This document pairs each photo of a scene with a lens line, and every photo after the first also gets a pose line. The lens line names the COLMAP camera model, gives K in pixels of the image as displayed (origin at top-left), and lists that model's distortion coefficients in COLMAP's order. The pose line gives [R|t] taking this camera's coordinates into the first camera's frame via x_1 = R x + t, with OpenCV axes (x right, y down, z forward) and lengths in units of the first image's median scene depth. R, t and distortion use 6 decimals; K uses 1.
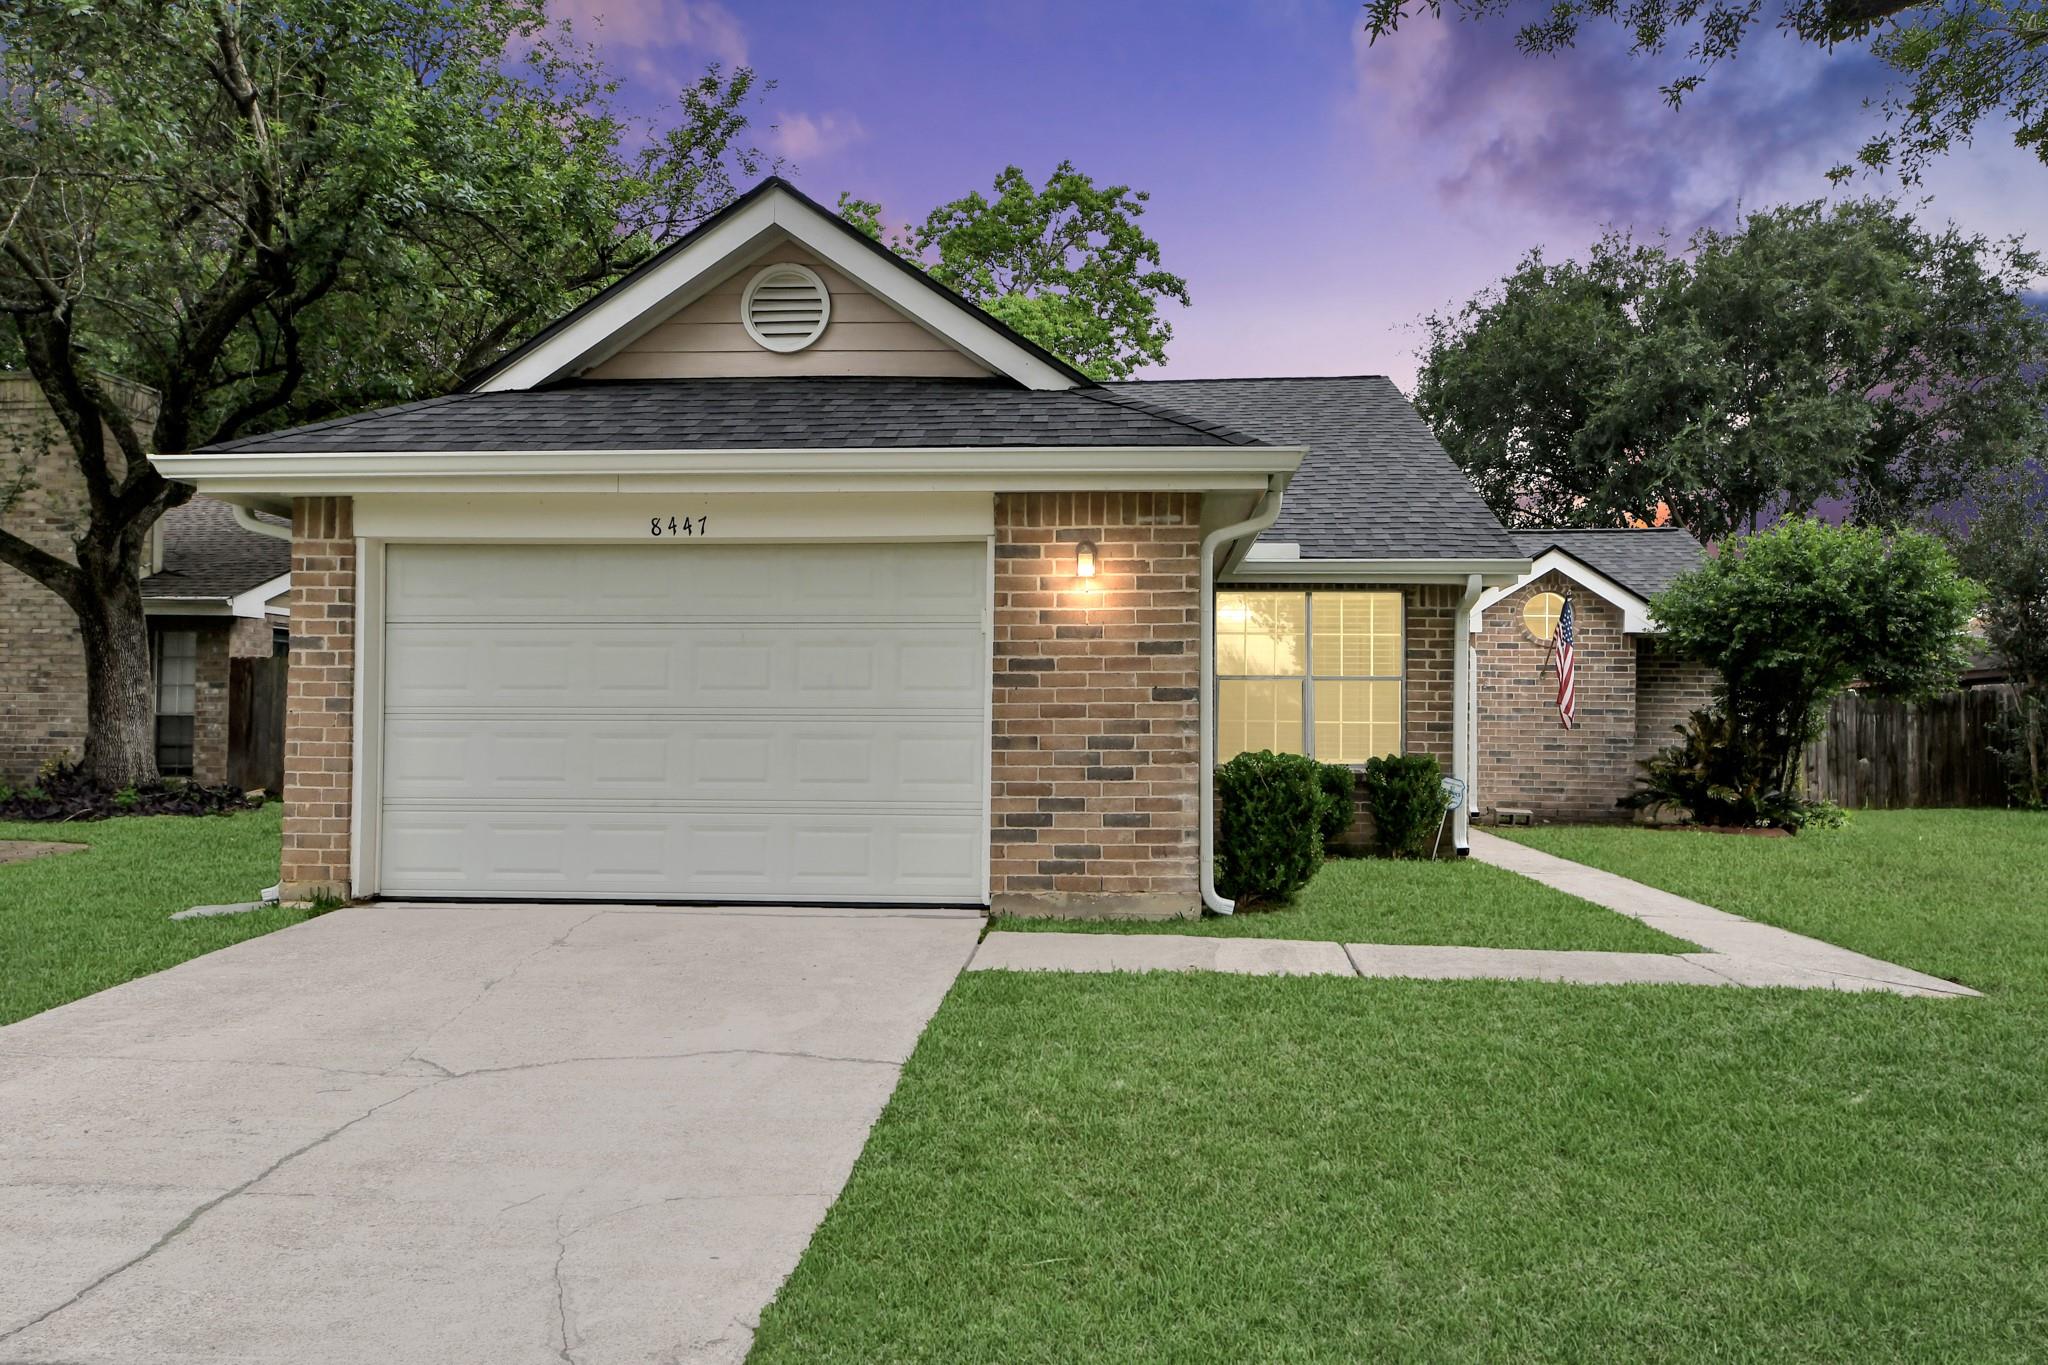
lens RADIAL K [[1307.8, 0, 1024.0], [0, 1307.8, 682.5], [0, 0, 1]] dist [0.020277, -0.000315]
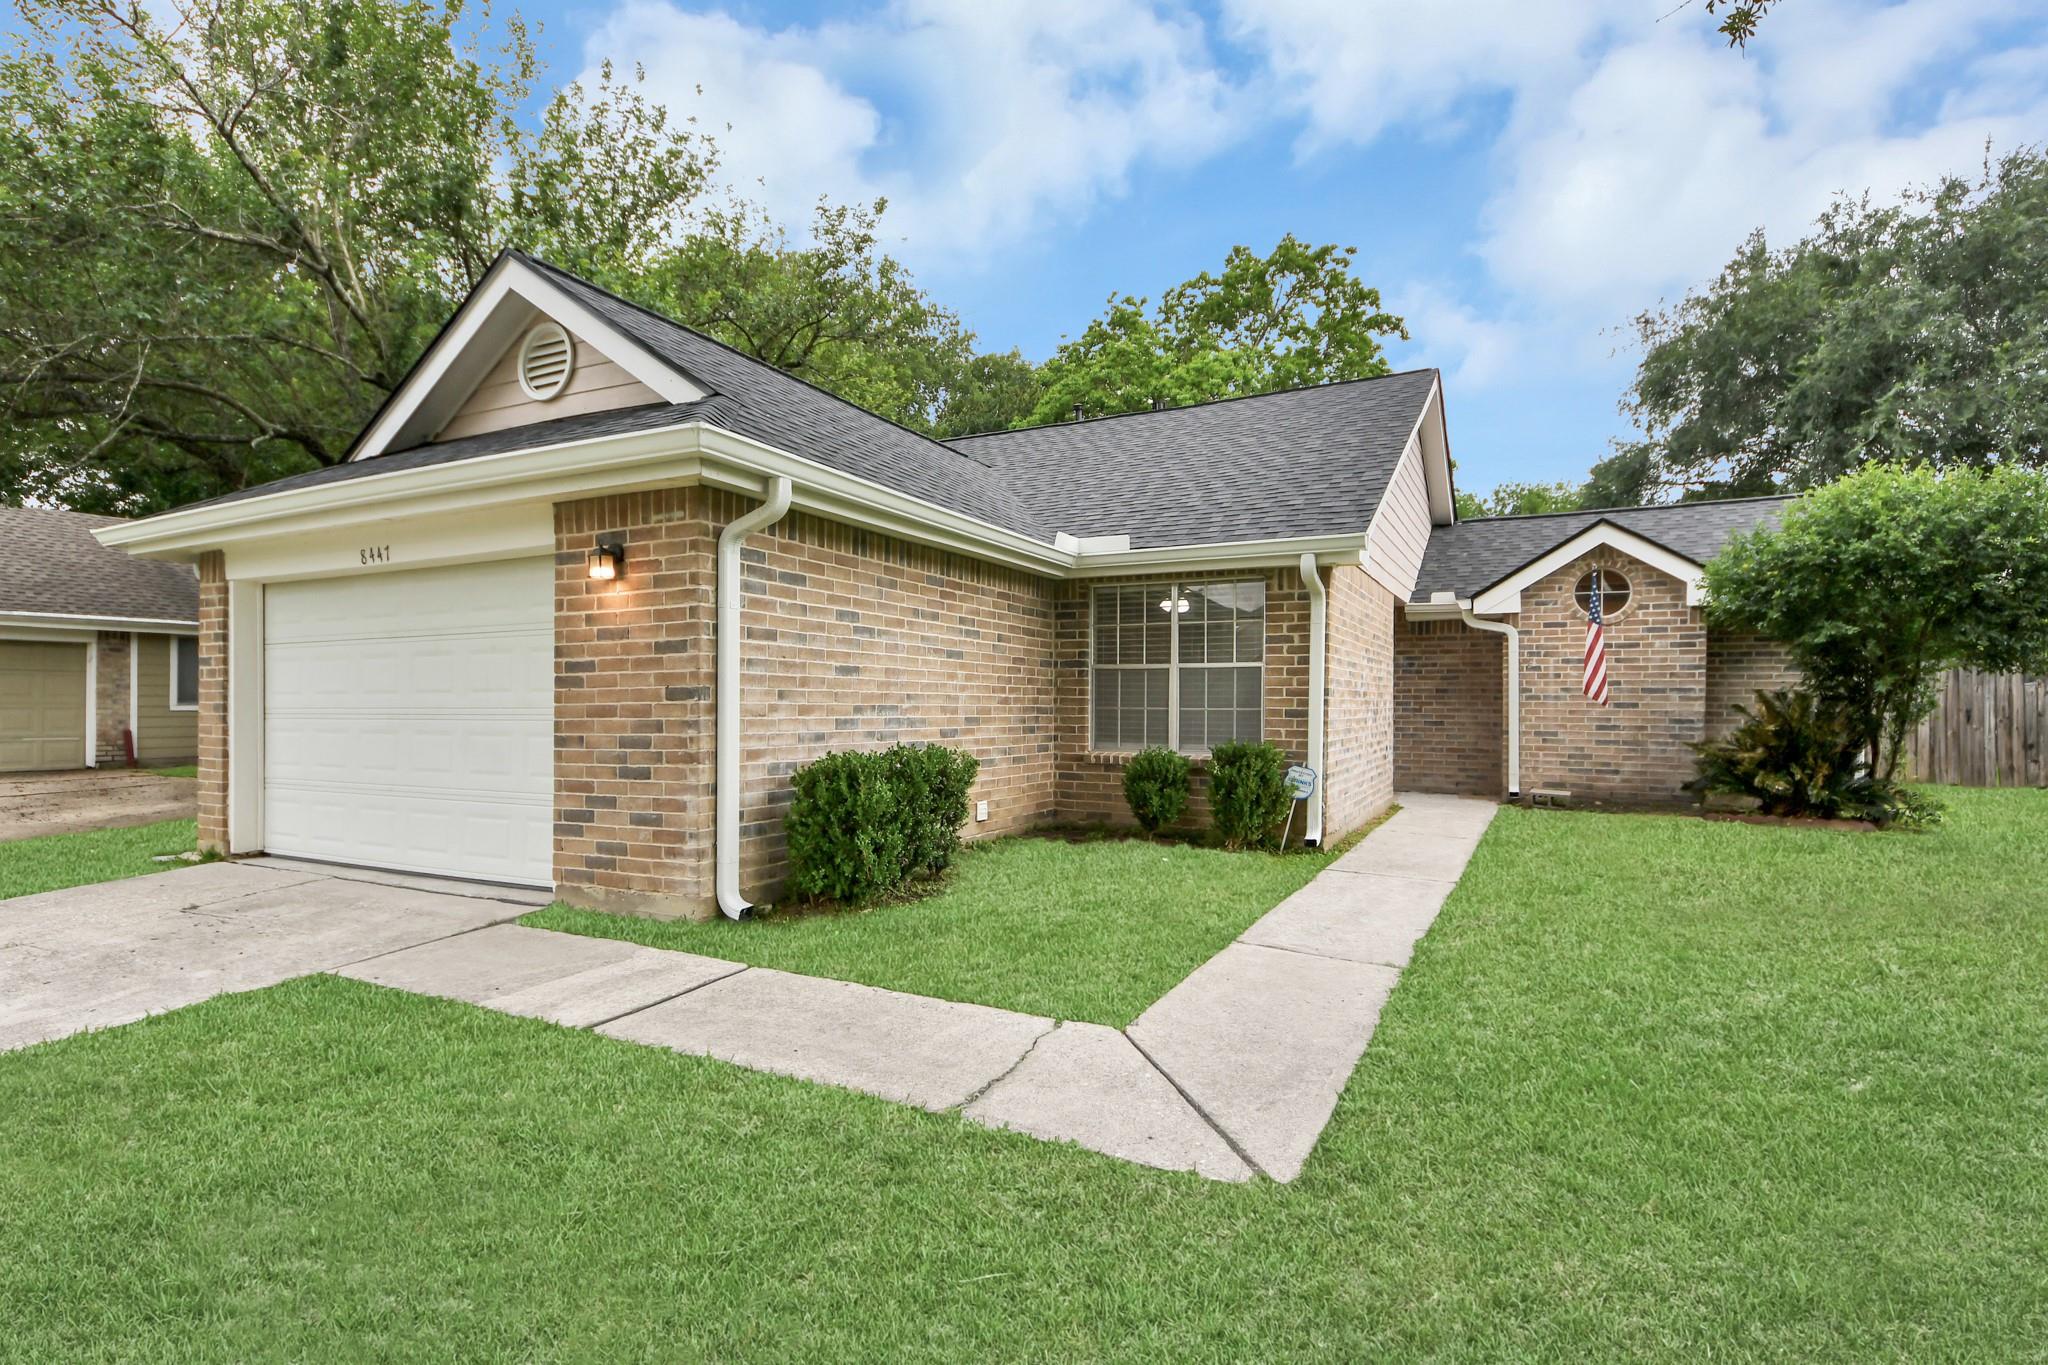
lens RADIAL K [[958.5, 0, 1023.8], [0, 958.5, 687.3], [0, 0, 1]] dist [0.000614, -0.001244]
pose [[0.929589, -0.014254, -0.368323, 0.391615], [0.021405, 0.999653, 0.015337, -0.000762], [0.367977, -0.022141, 0.929571, 0.268627]]
